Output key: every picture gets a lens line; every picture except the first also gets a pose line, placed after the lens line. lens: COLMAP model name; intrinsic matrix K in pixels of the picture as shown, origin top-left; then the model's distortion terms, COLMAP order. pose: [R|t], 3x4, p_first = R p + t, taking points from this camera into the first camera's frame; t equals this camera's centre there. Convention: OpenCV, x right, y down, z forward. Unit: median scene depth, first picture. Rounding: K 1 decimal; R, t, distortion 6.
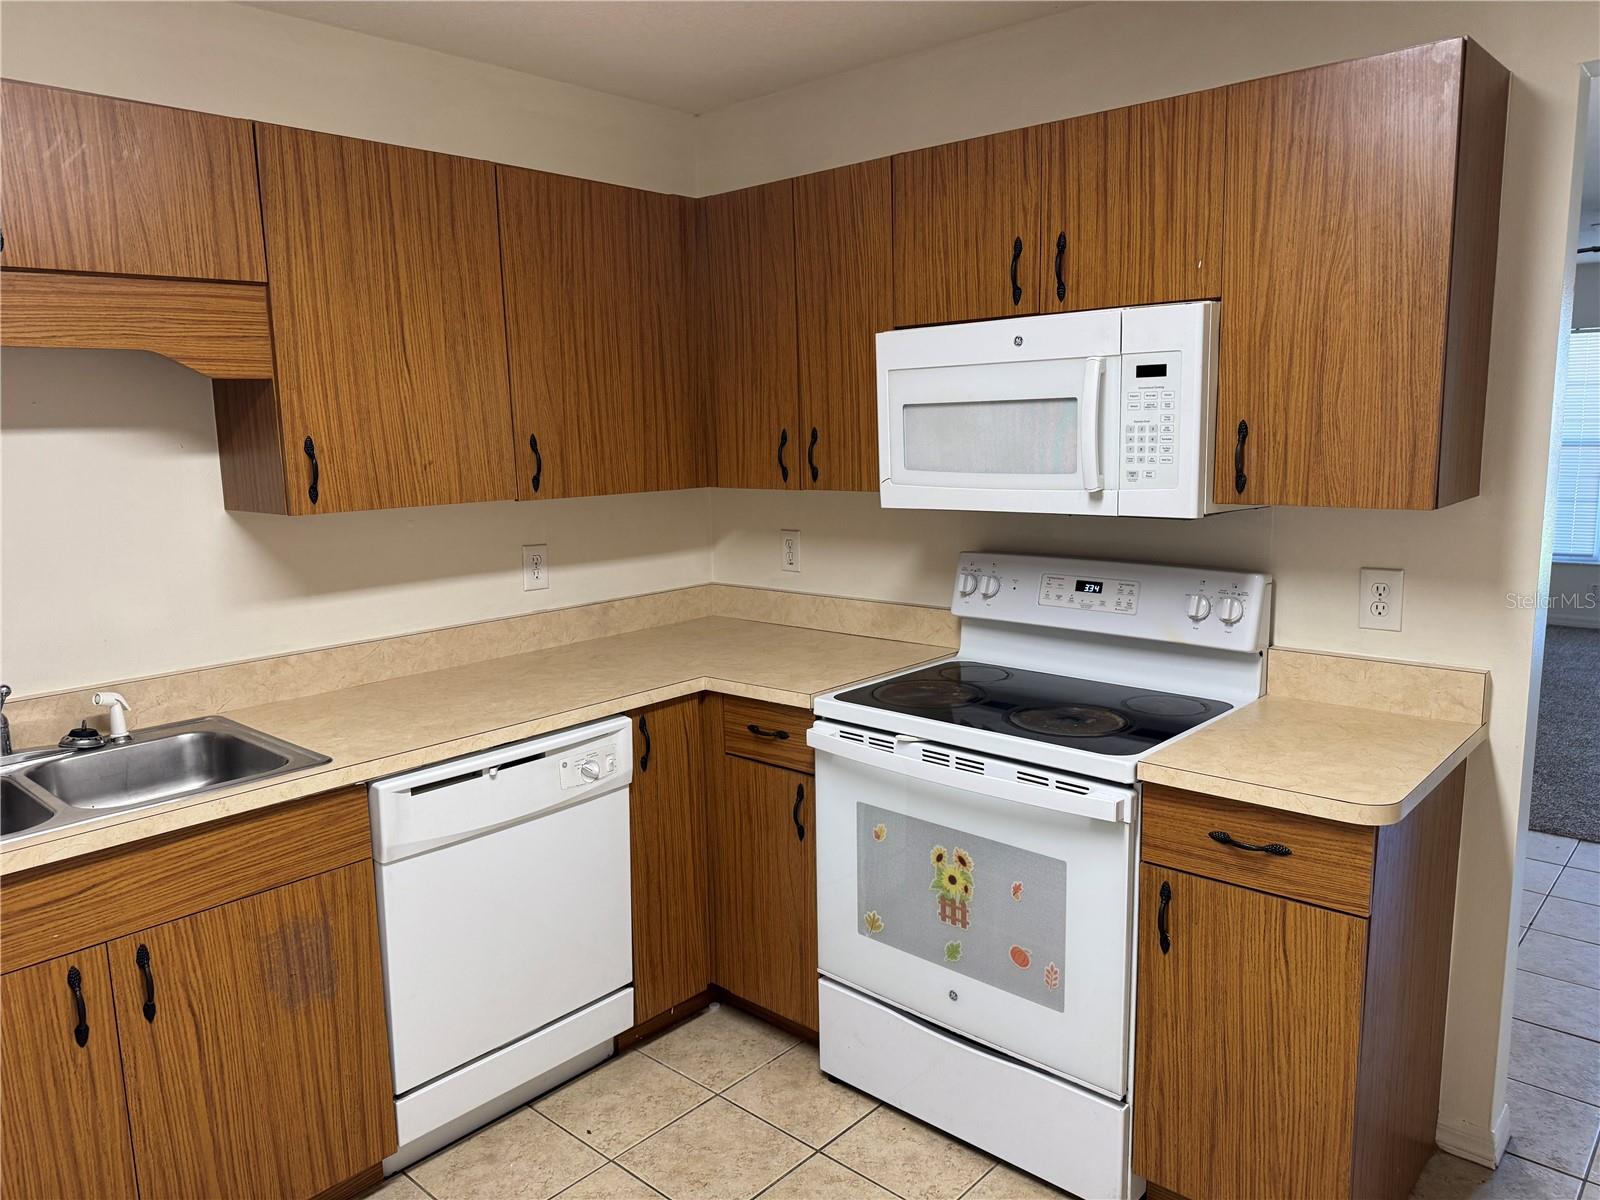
lens RADIAL K [[1122.6, 0, 800.0], [0, 1122.6, 600.0], [0, 0, 1]] dist [-0.000308, -0.001161]
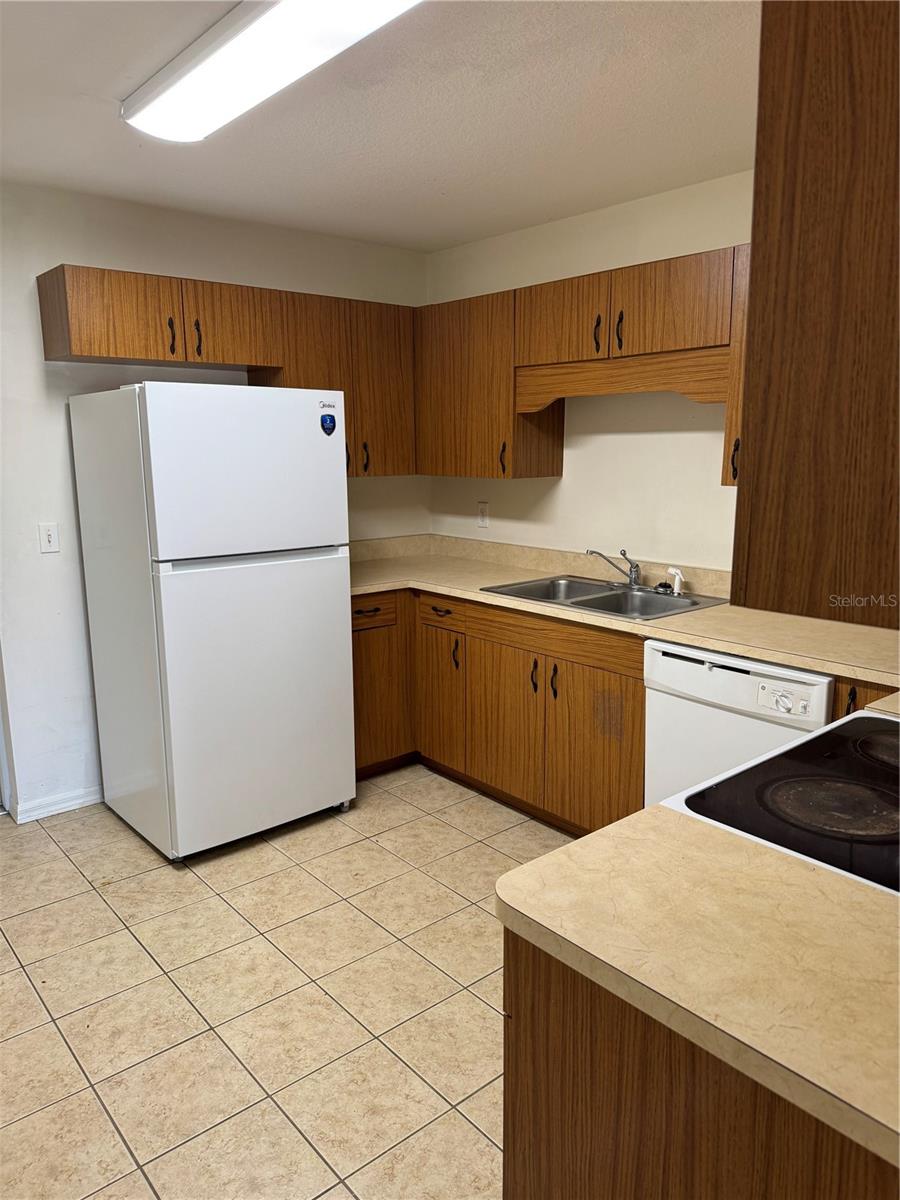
lens RADIAL K [[849.1, 0, 450.0], [0, 849.1, 600.0], [0, 0, 1]] dist [0.020903, -0.000403]
pose [[-0.122356, 0.213684, -0.969210, 0.934830], [-0.146532, 0.961956, 0.230583, -0.156549], [0.981610, 0.170234, -0.086390, 0.808694]]
